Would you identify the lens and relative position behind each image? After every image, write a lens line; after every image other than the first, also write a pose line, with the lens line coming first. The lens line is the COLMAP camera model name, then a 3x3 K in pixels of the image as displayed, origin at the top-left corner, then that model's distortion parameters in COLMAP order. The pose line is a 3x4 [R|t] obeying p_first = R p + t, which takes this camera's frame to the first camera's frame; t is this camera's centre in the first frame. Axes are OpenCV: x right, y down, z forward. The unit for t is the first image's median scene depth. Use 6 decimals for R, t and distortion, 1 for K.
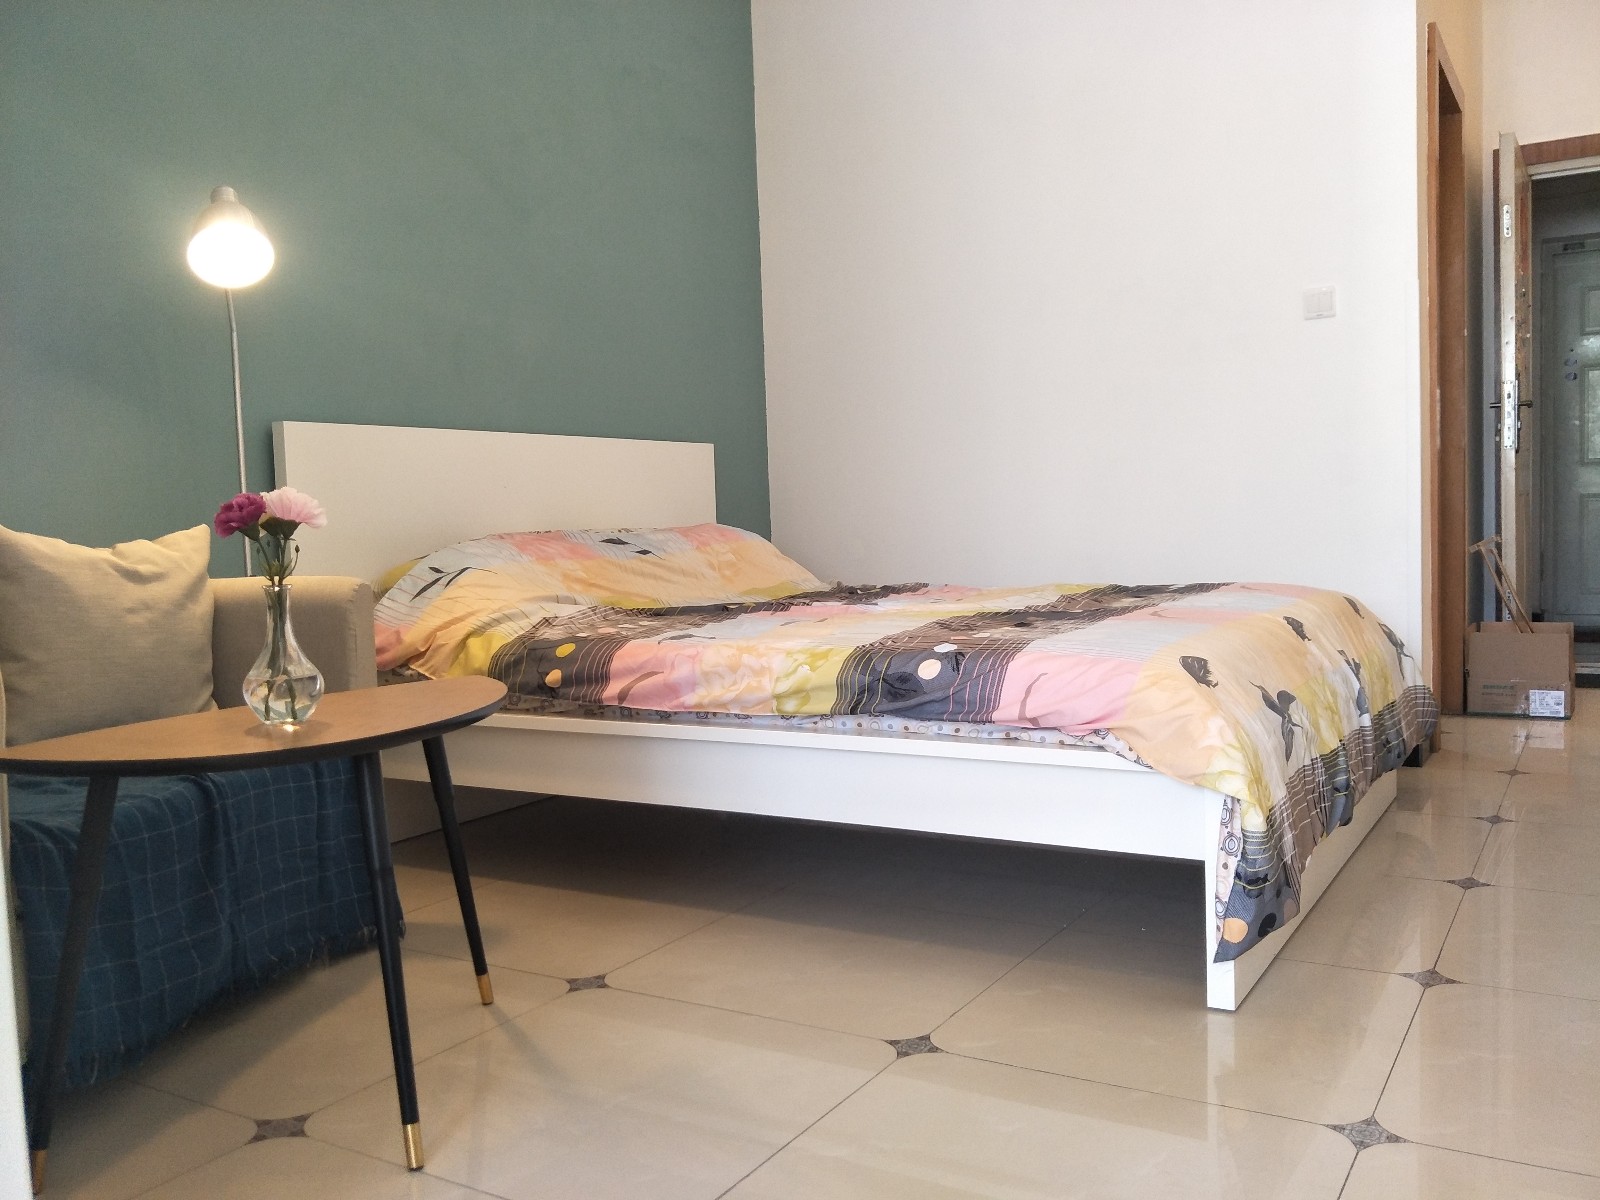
lens RADIAL K [[1359.7, 0, 780.8], [0, 1359.7, 615.9], [0, 0, 1]] dist [-0.006403, -0.010525]
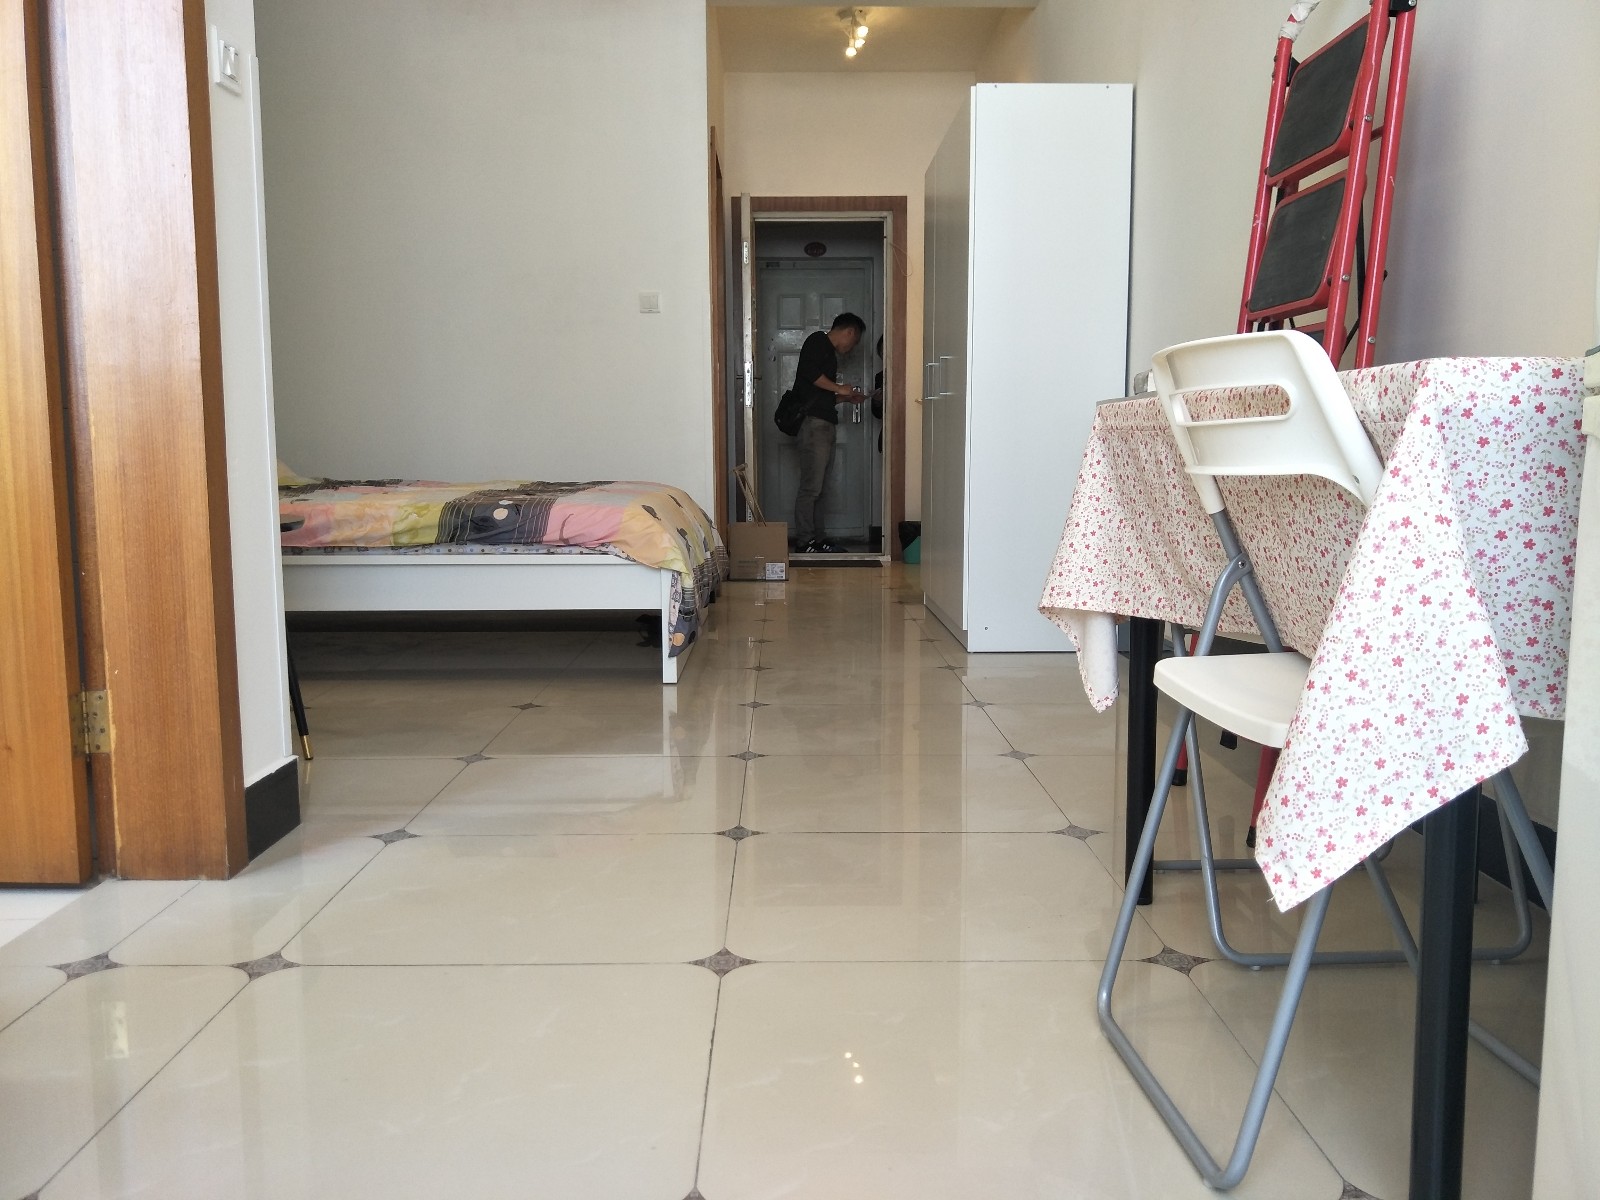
lens RADIAL K [[1340.1, 0, 800.0], [0, 1340.1, 600.0], [0, 0, 1]] dist [0.069737, -0.000090]
pose [[0.842603, -0.023394, 0.538026, -0.486841], [0.007658, 0.999475, 0.031467, 0.096839], [-0.538480, -0.022394, 0.842341, -0.637815]]
